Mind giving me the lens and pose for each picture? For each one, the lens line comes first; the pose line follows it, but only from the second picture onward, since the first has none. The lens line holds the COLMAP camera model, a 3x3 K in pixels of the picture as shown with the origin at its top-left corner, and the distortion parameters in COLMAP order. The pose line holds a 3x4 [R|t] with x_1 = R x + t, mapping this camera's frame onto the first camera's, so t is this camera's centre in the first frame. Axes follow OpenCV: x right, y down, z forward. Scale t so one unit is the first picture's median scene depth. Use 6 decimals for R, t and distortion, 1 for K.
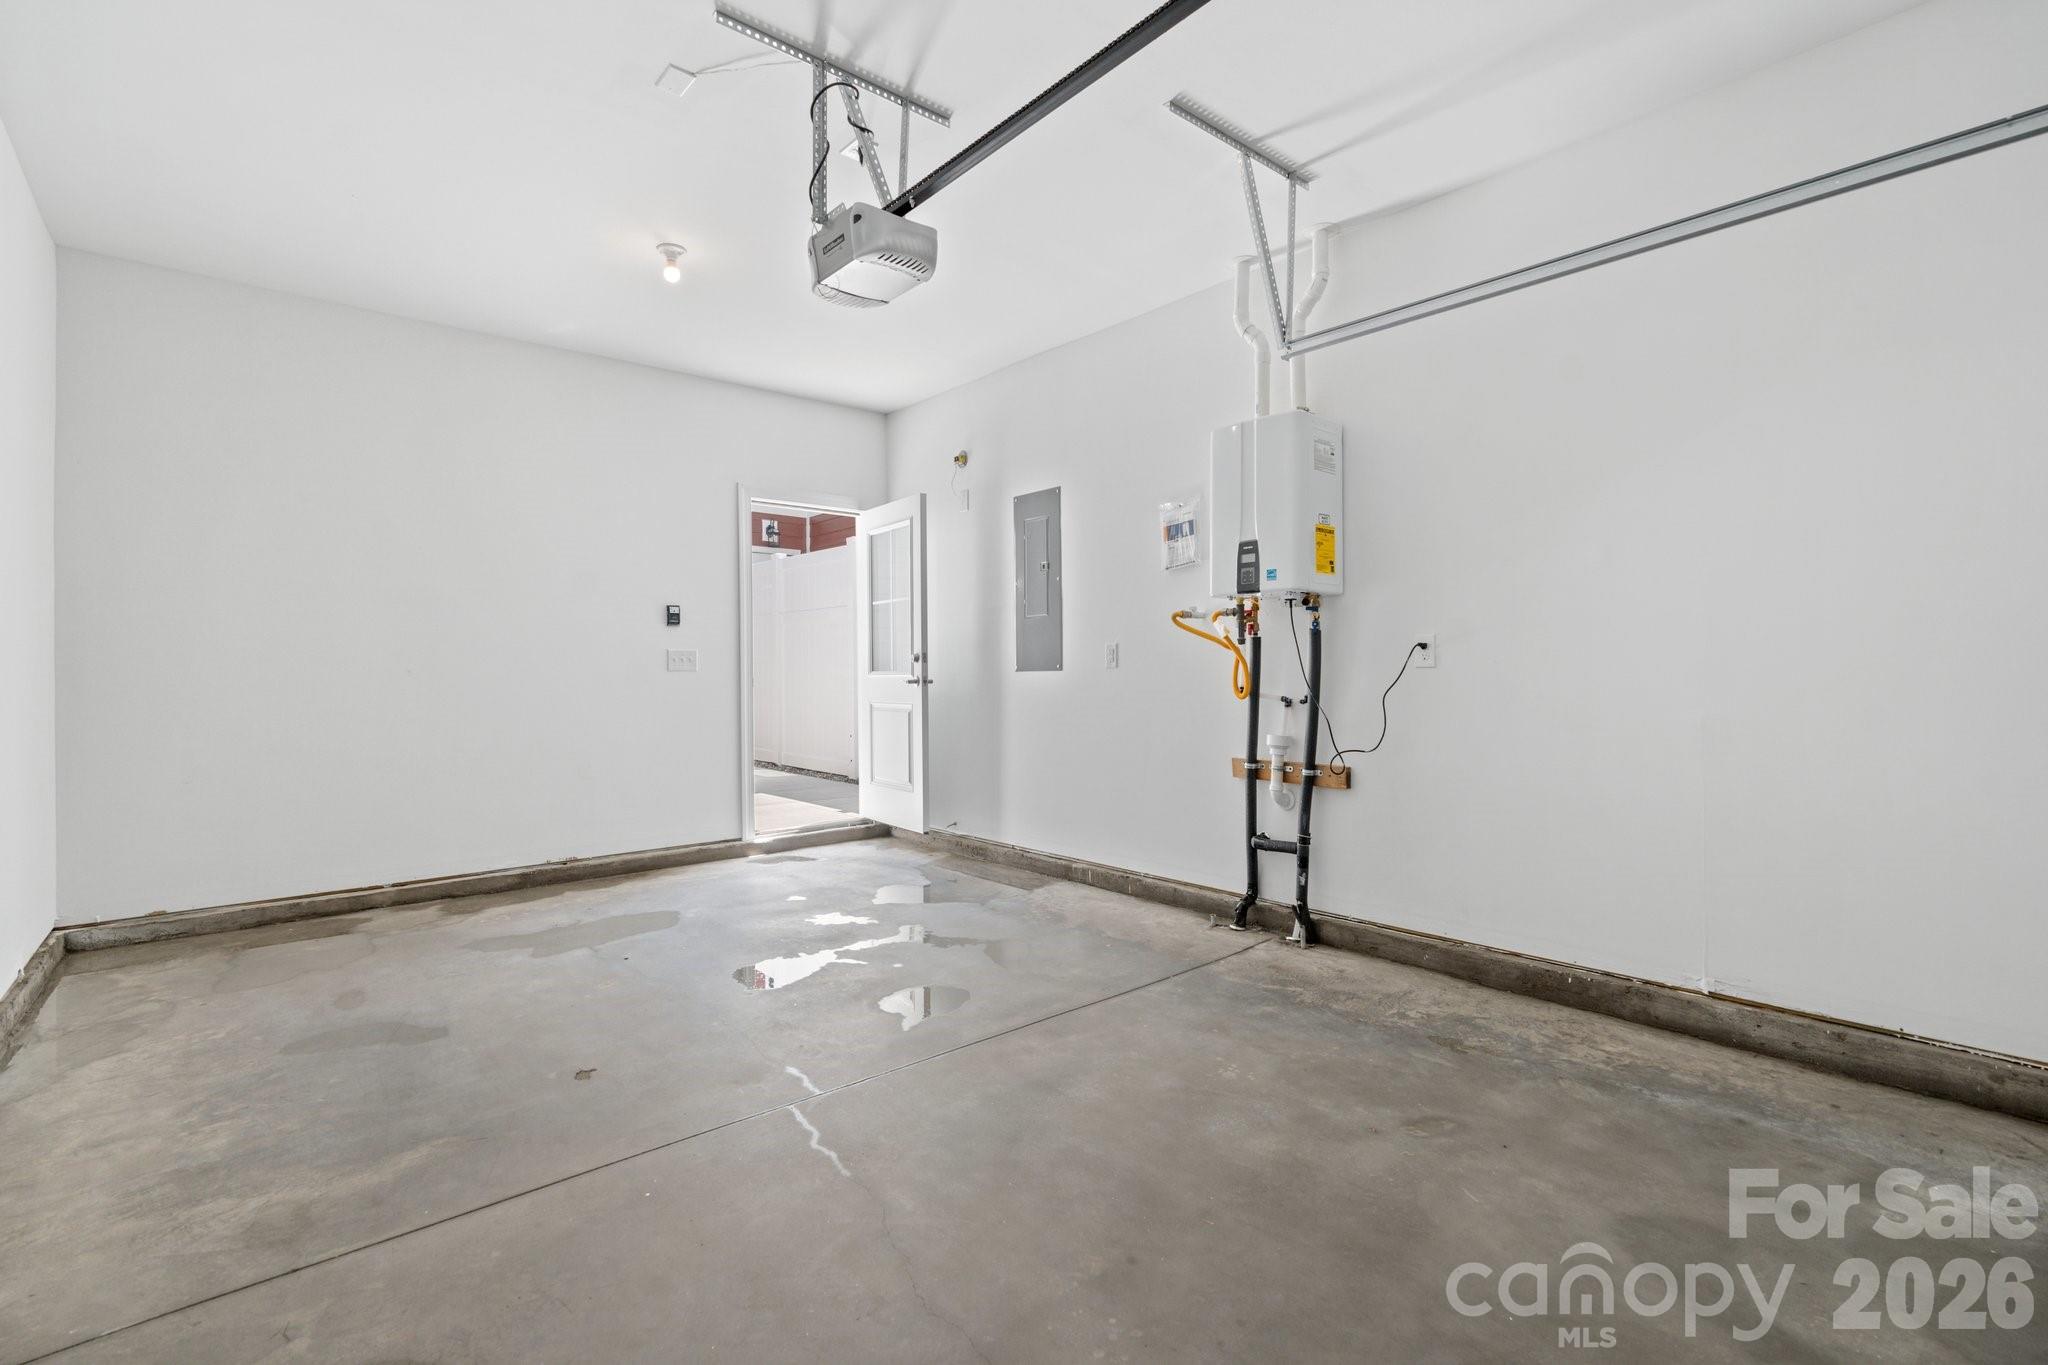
lens RADIAL K [[922.7, 0, 1024.7], [0, 922.7, 676.3], [0, 0, 1]] dist [-0.001068, 0.000036]
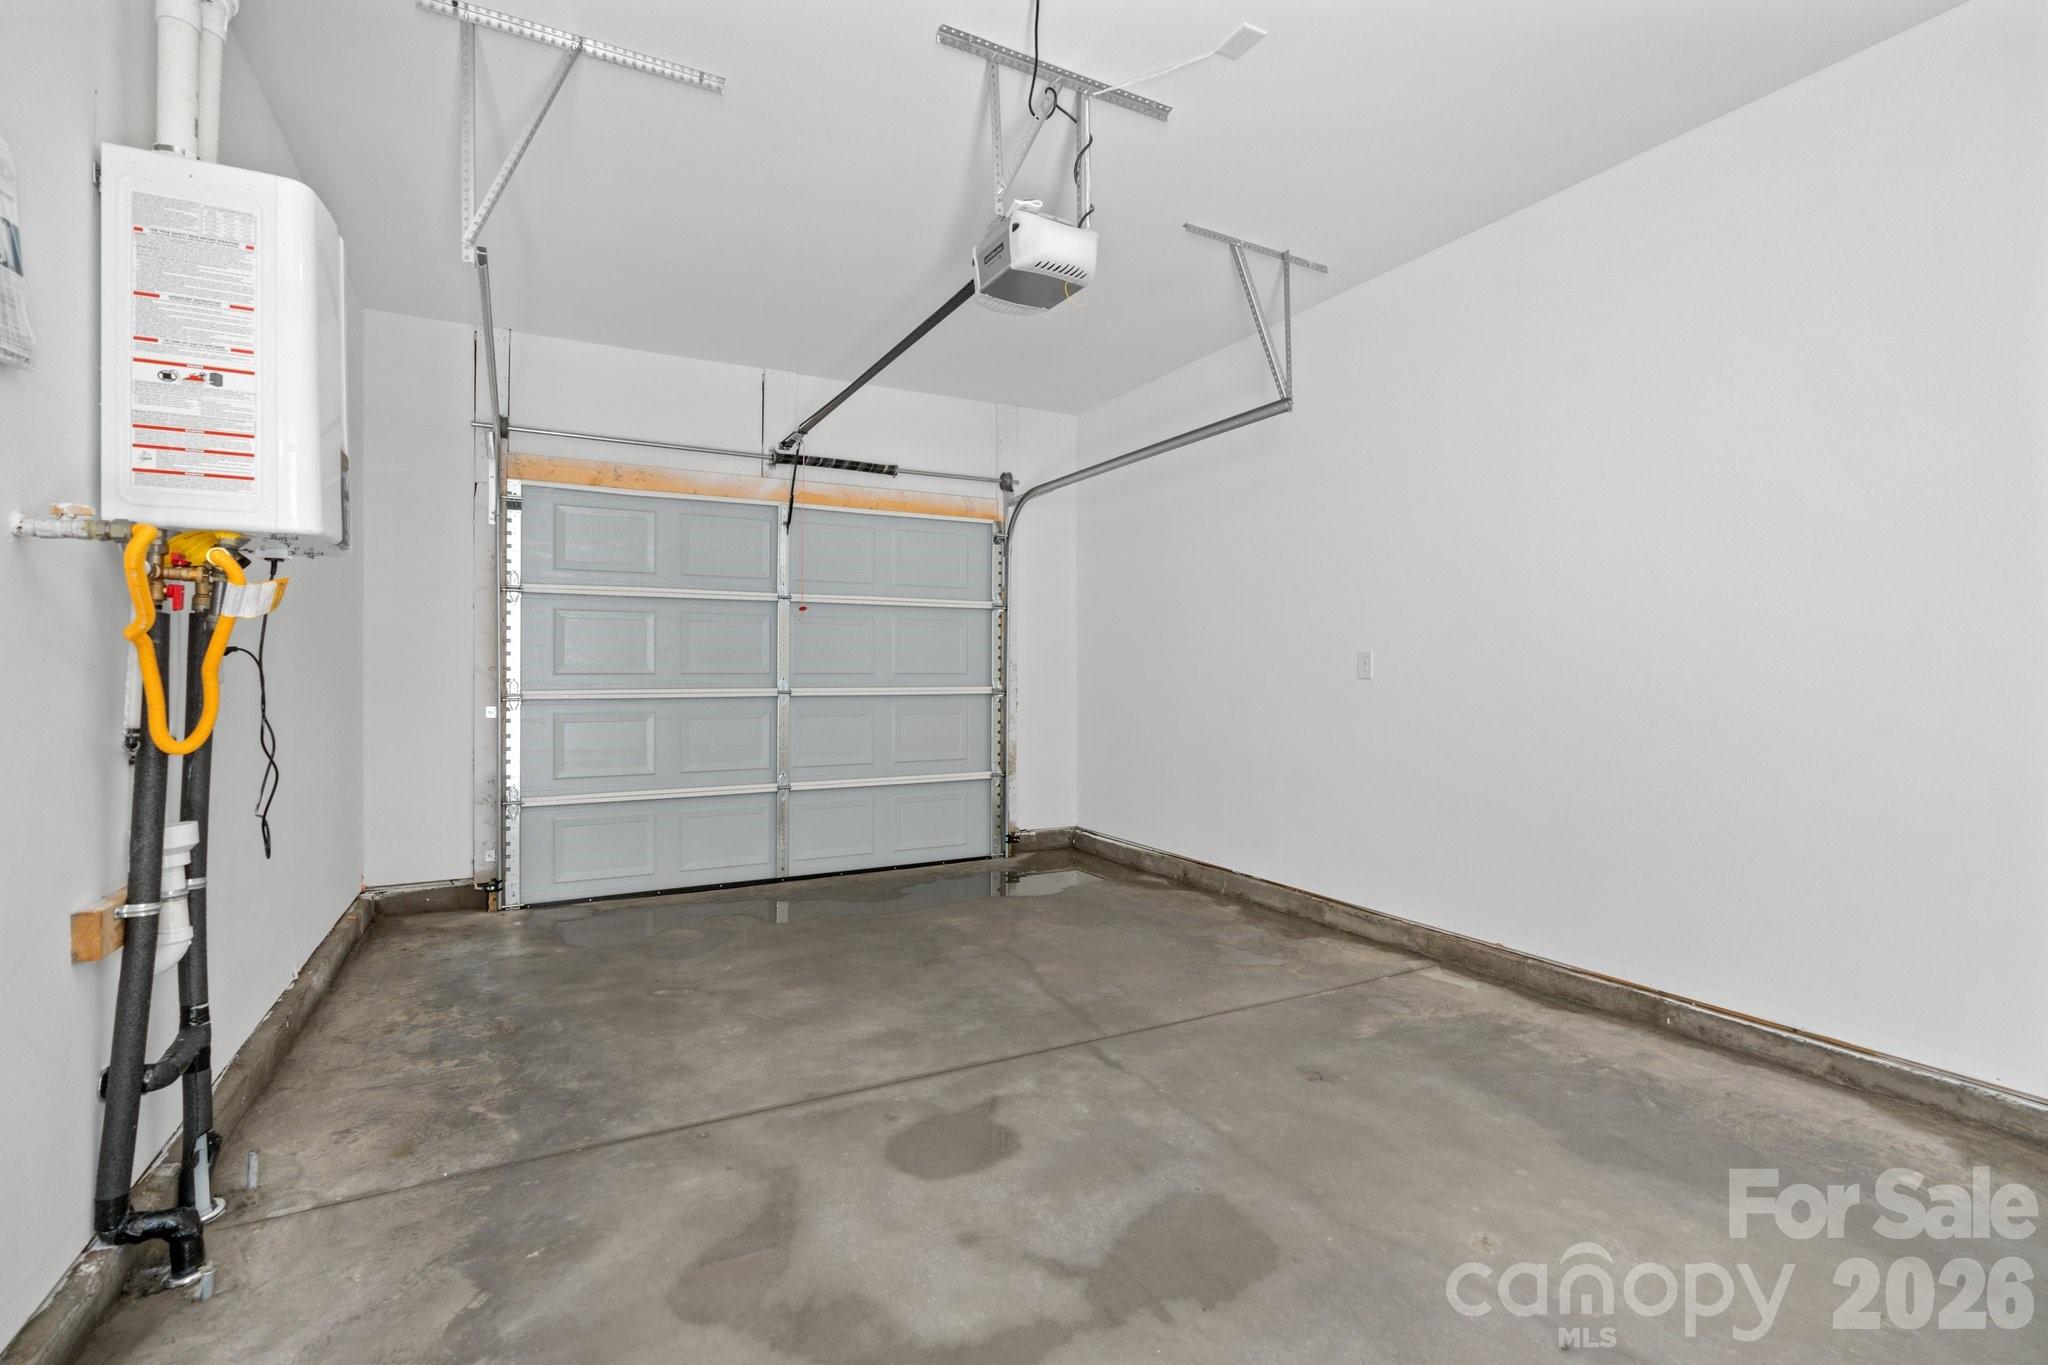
lens RADIAL K [[922.7, 0, 1024.7], [0, 922.7, 676.3], [0, 0, 1]] dist [-0.001068, 0.000036]
pose [[-0.974397, 0.005842, 0.224758, -0.370275], [0.006794, 0.999971, 0.003464, -0.016157], [-0.224732, 0.004902, -0.974408, 1.924436]]
